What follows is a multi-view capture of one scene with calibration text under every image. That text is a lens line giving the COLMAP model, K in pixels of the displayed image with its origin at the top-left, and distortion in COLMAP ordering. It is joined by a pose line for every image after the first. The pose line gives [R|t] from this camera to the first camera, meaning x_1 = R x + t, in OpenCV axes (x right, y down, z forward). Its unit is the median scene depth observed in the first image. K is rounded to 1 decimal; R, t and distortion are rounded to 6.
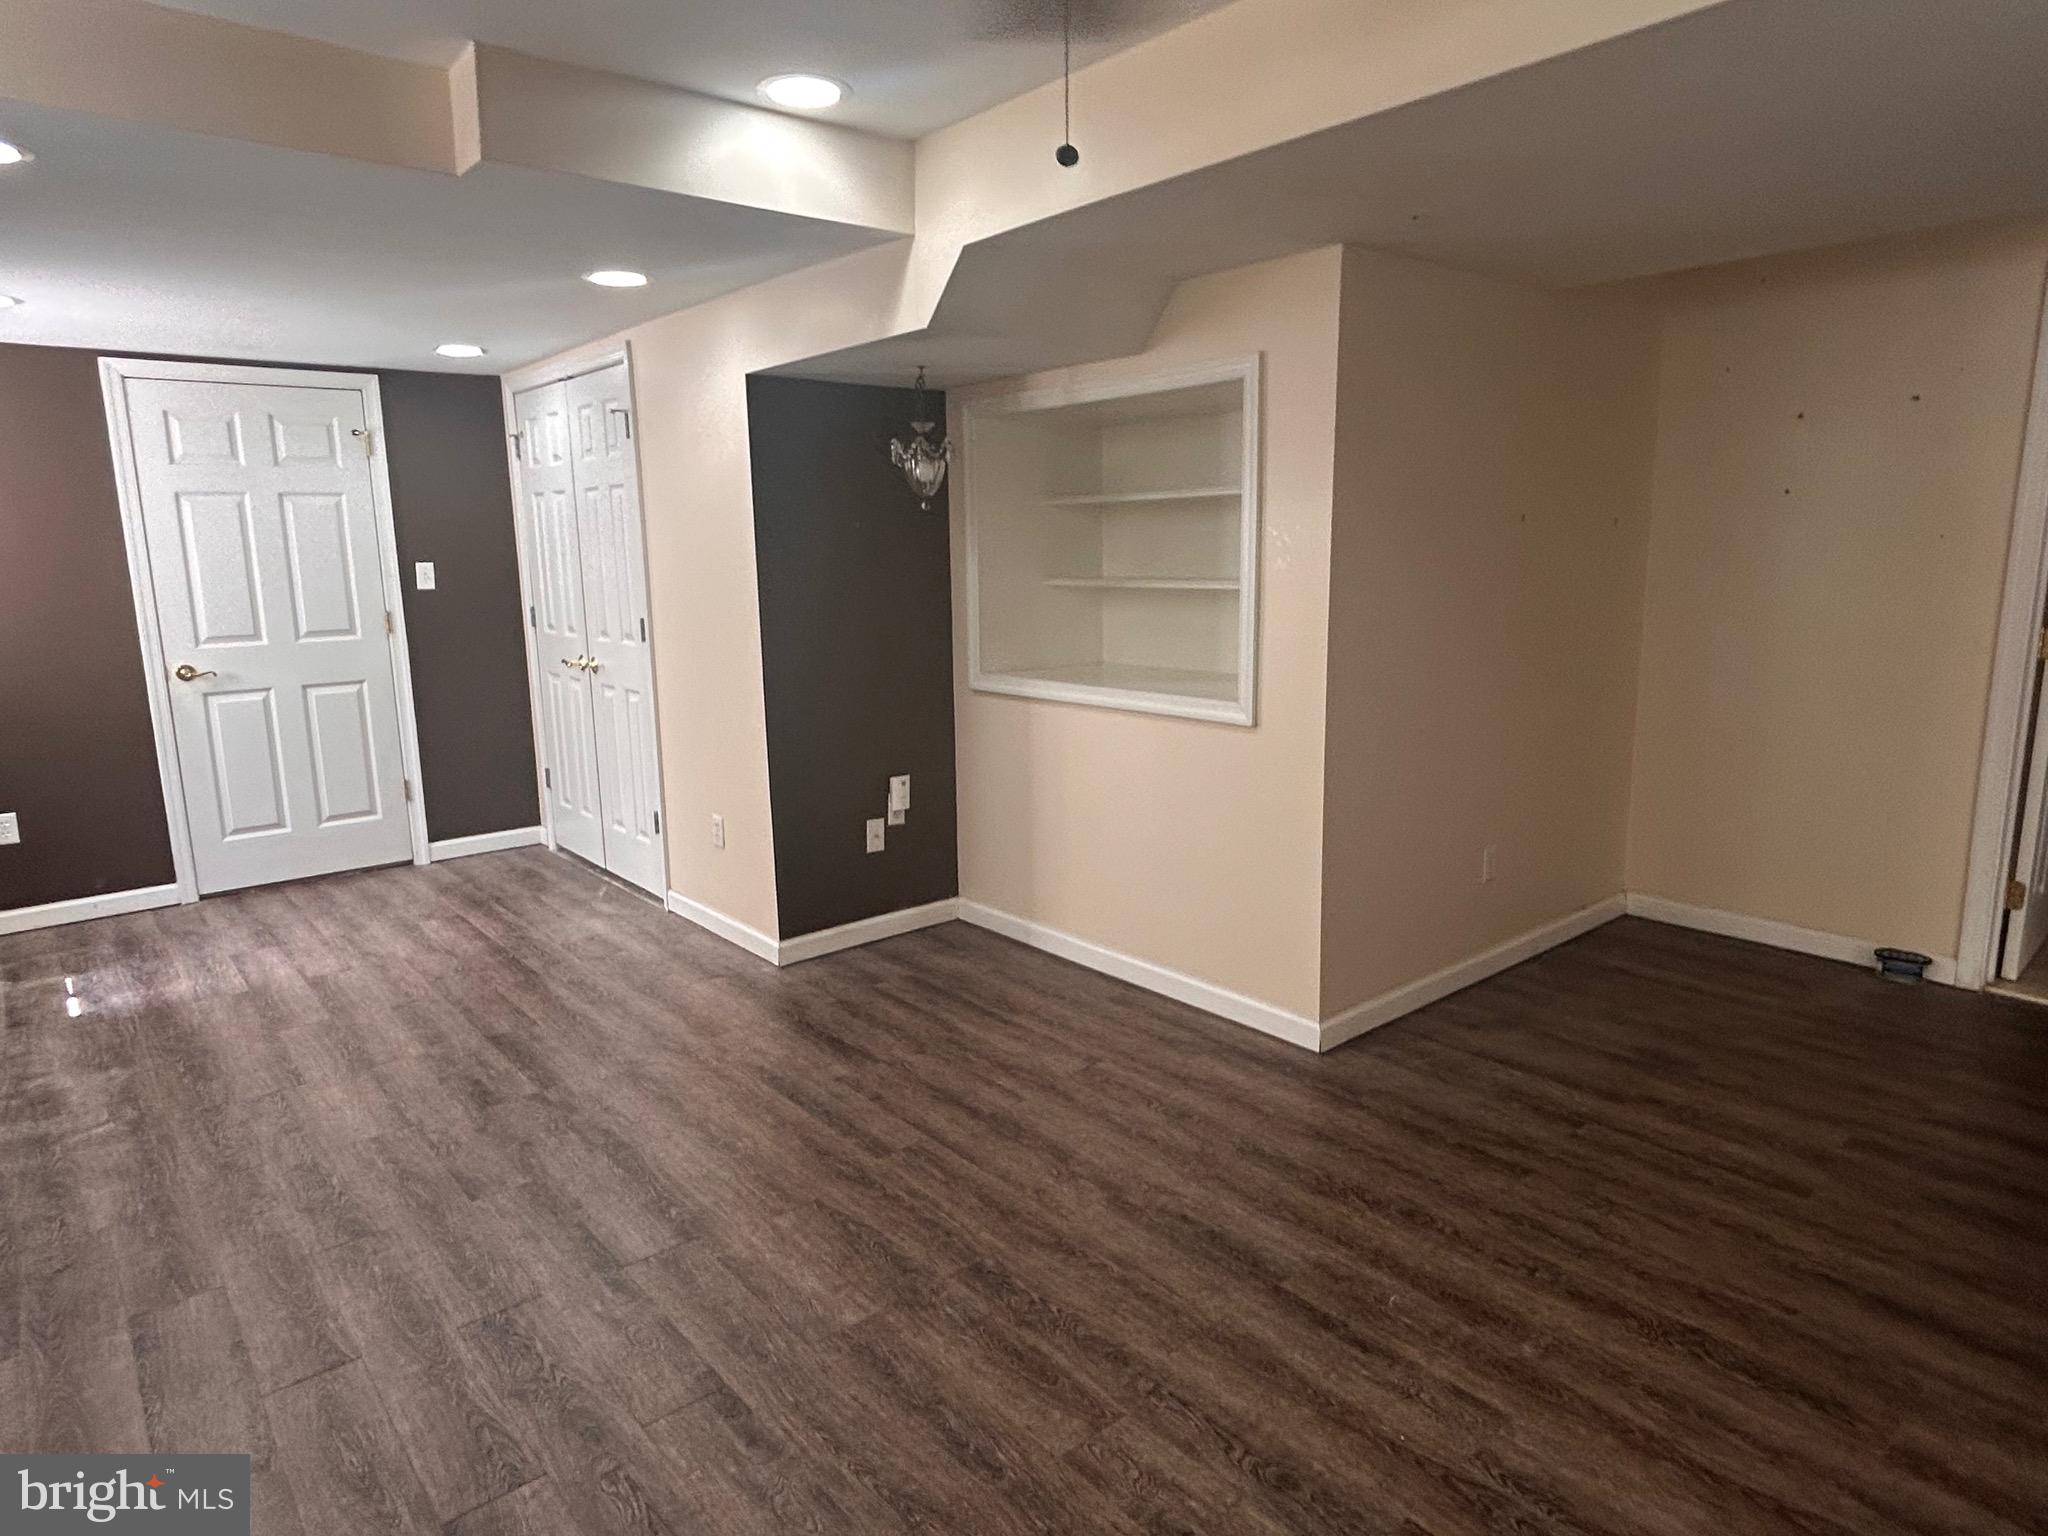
lens RADIAL K [[1202.8, 0, 1023.8], [0, 1202.8, 765.7], [0, 0, 1]] dist [-0.007674, -0.000866]
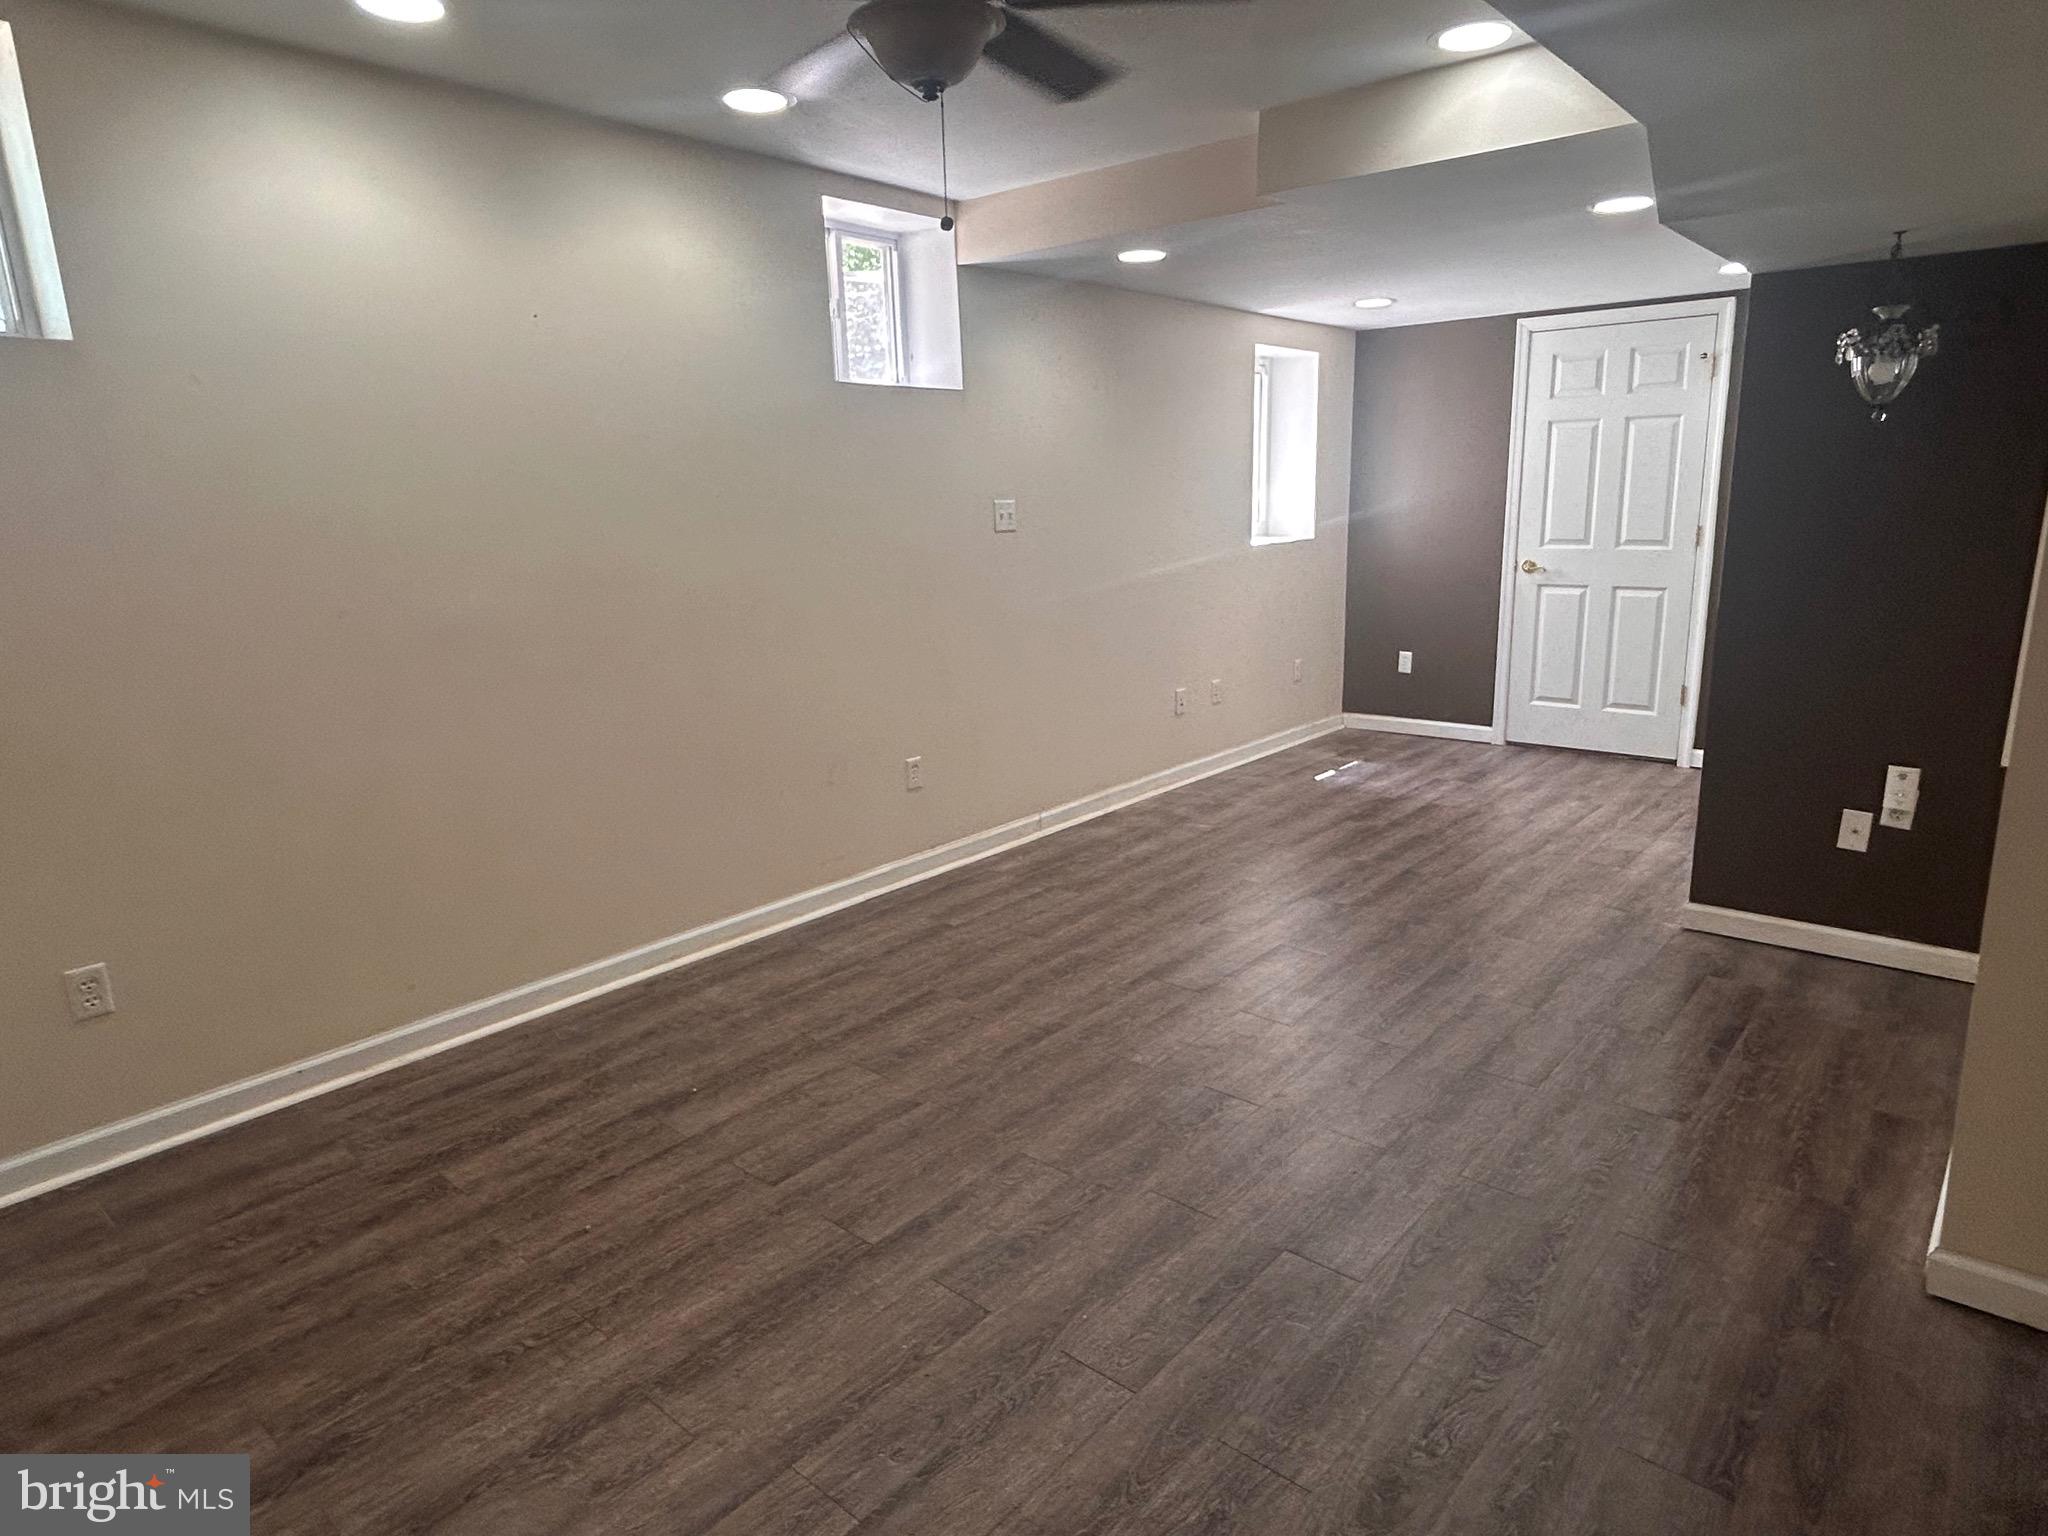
lens RADIAL K [[1202.8, 0, 1025.5], [0, 1202.8, 768.2], [0, 0, 1]] dist [-0.007674, -0.000866]
pose [[0.157391, 0.237581, -0.958532, 0.563628], [-0.159857, 0.963958, 0.212677, -0.065871], [0.974512, 0.119754, 0.189697, 0.309865]]
